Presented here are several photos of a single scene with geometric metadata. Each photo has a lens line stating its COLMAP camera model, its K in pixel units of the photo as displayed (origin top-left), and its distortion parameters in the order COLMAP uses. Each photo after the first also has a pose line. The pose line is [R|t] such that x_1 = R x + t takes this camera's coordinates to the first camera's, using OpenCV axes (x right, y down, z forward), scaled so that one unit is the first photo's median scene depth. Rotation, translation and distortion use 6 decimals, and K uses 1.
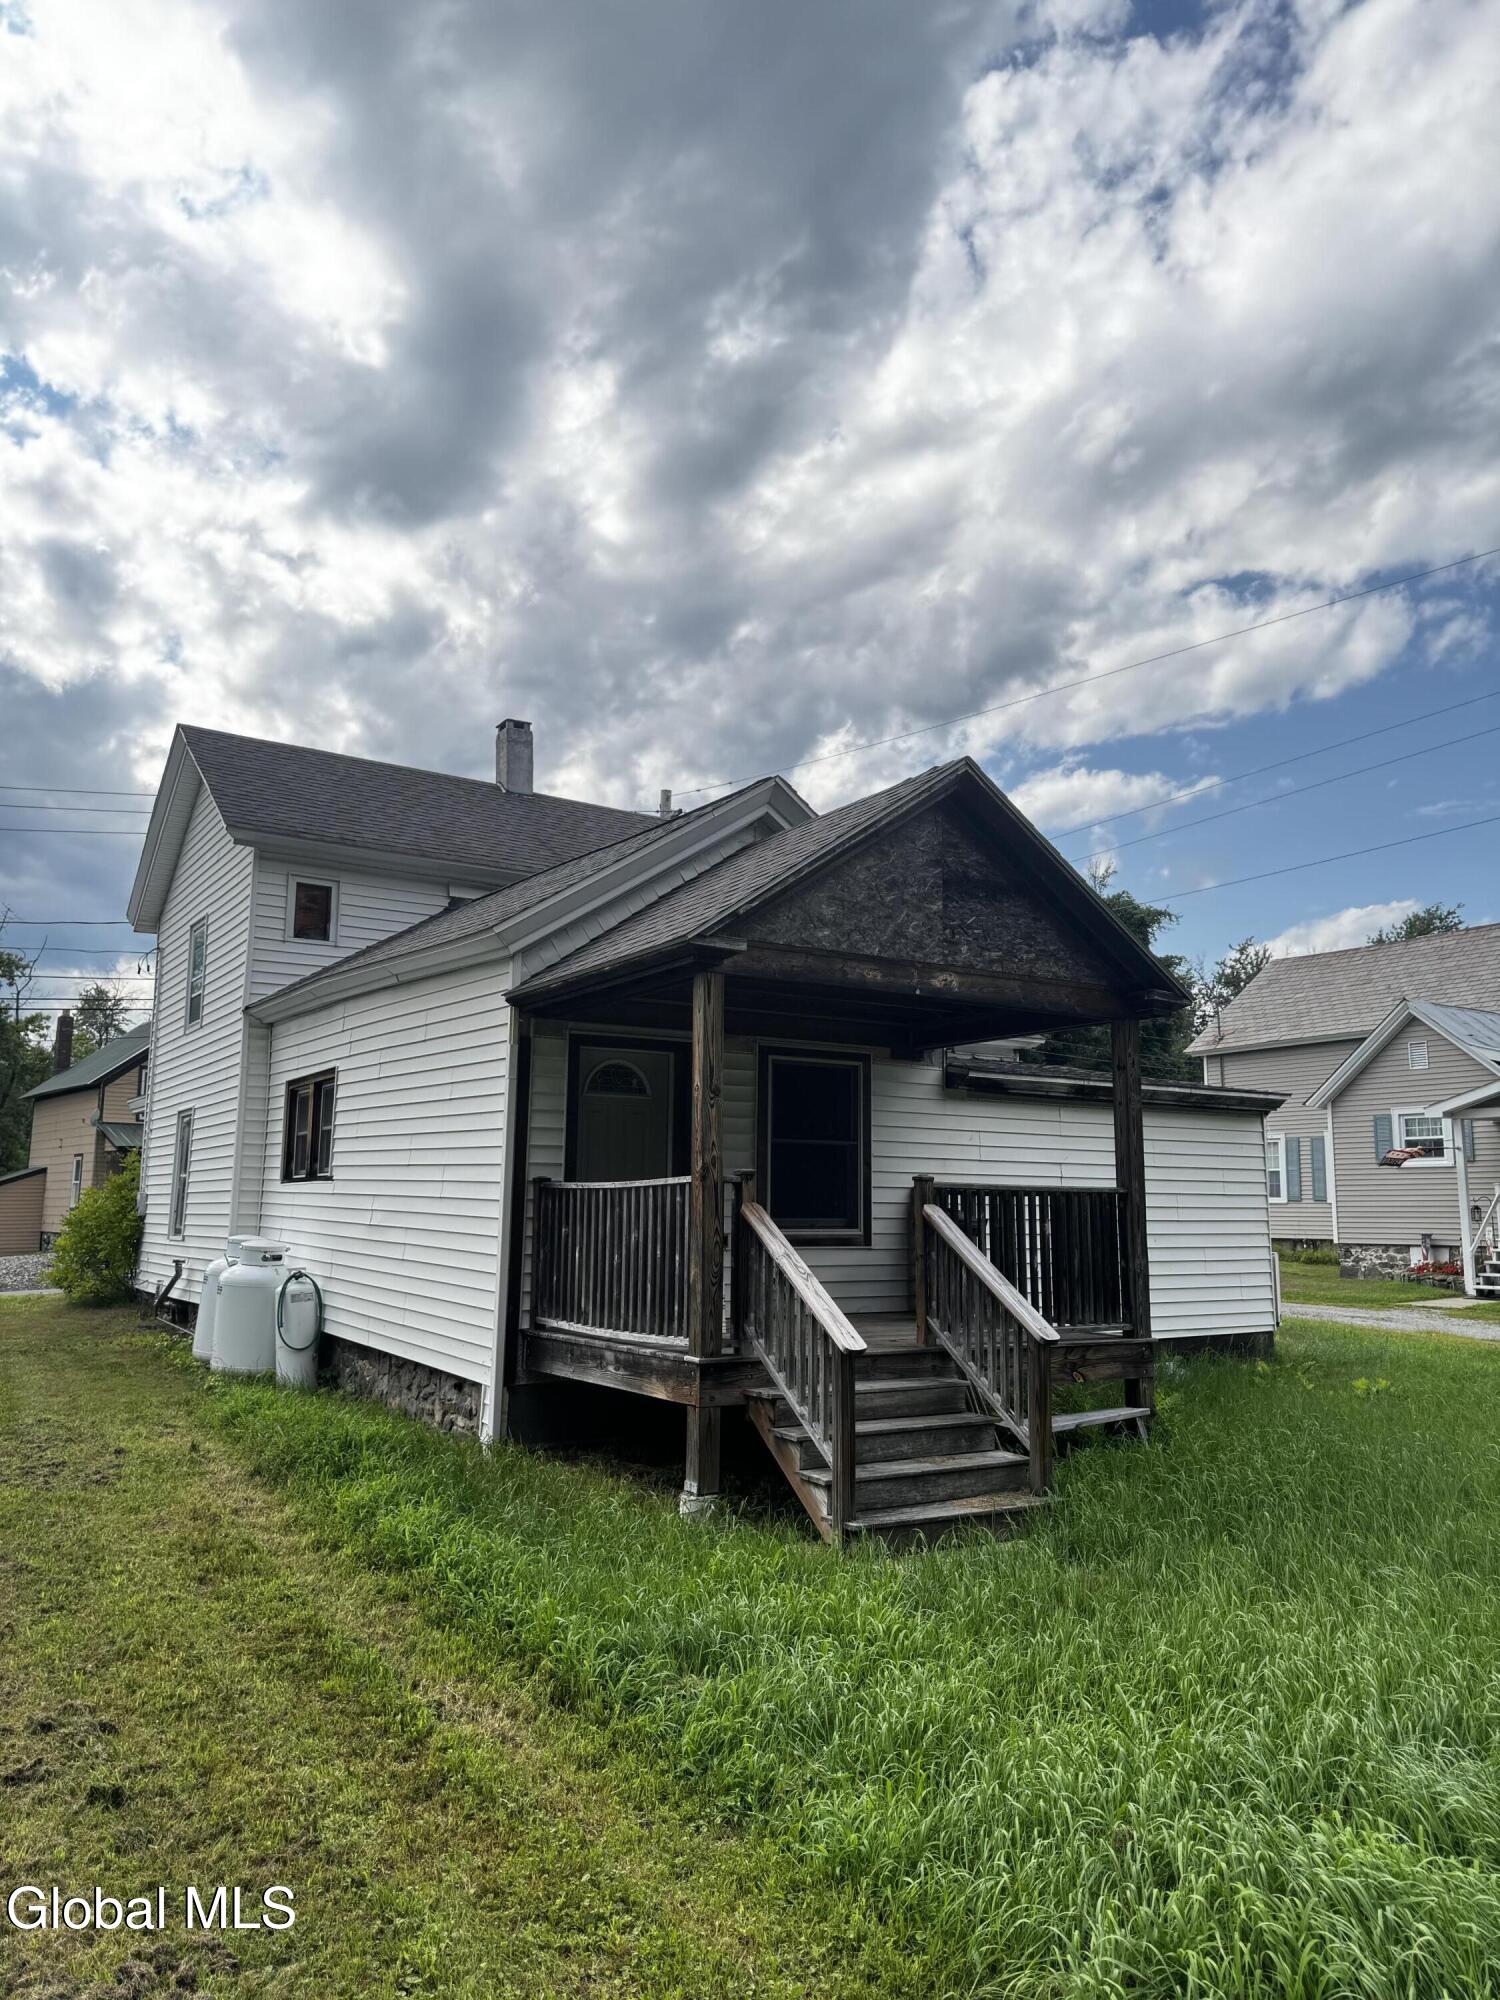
lens RADIAL K [[1428.5, 0, 750.0], [0, 1428.5, 1000.0], [0, 0, 1]] dist [0.006049, -0.000351]
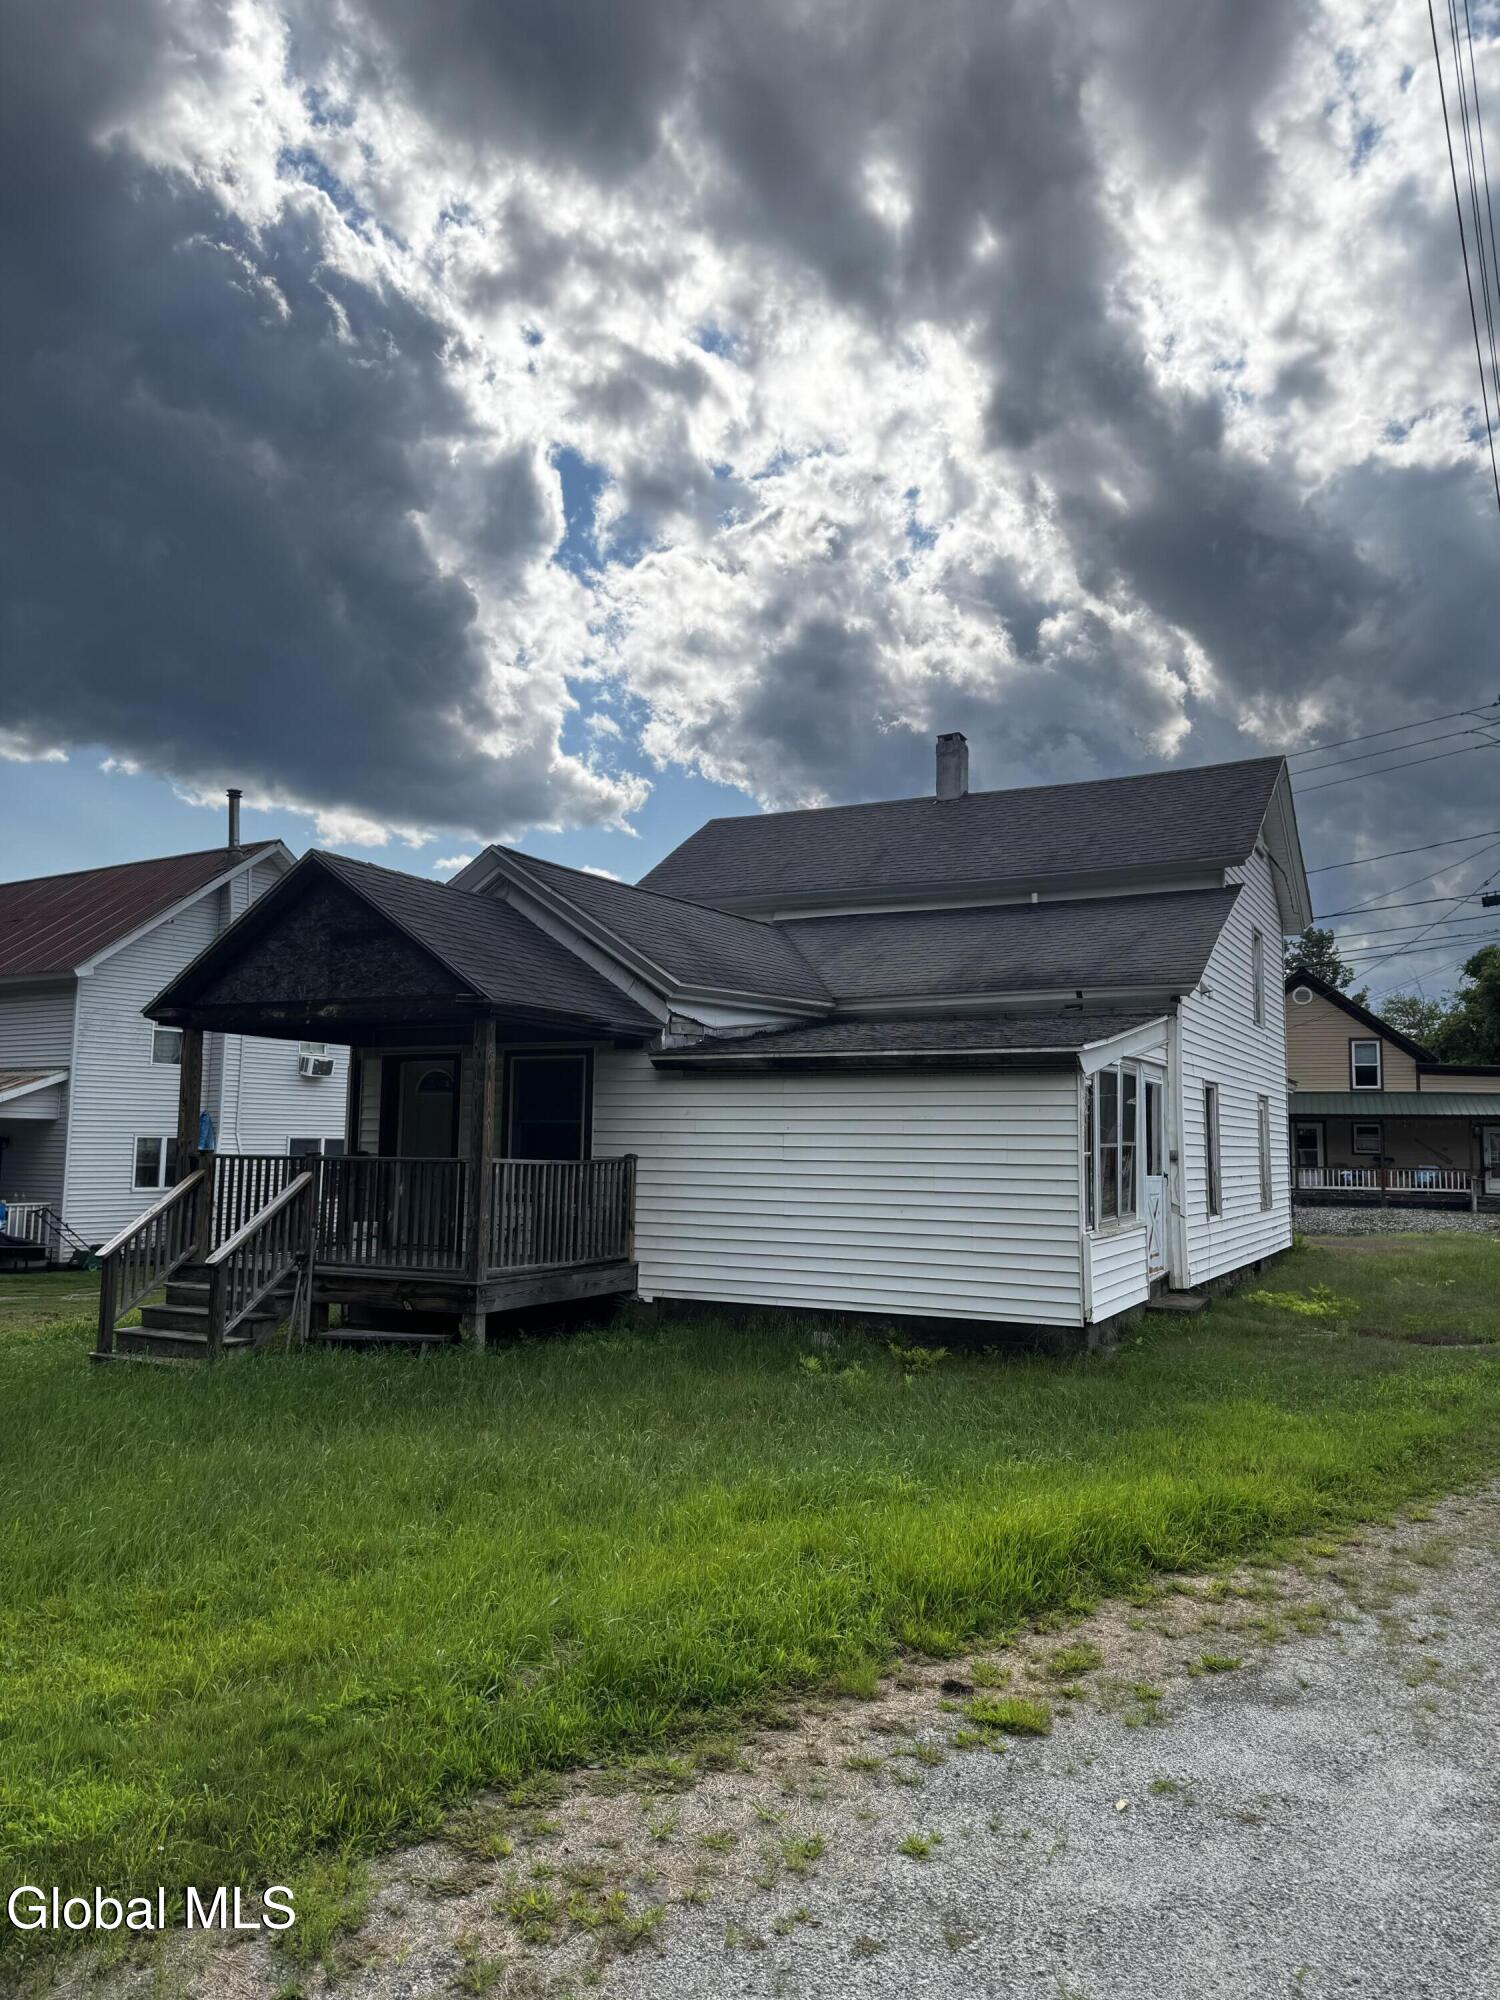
lens RADIAL K [[1428.5, 0, 750.0], [0, 1428.5, 1000.0], [0, 0, 1]] dist [0.006049, -0.000351]
pose [[0.482270, -0.094431, -0.870918, 1.251443], [0.115200, 0.992376, -0.043808, 0.068203], [0.868415, -0.079202, 0.489472, 0.542452]]
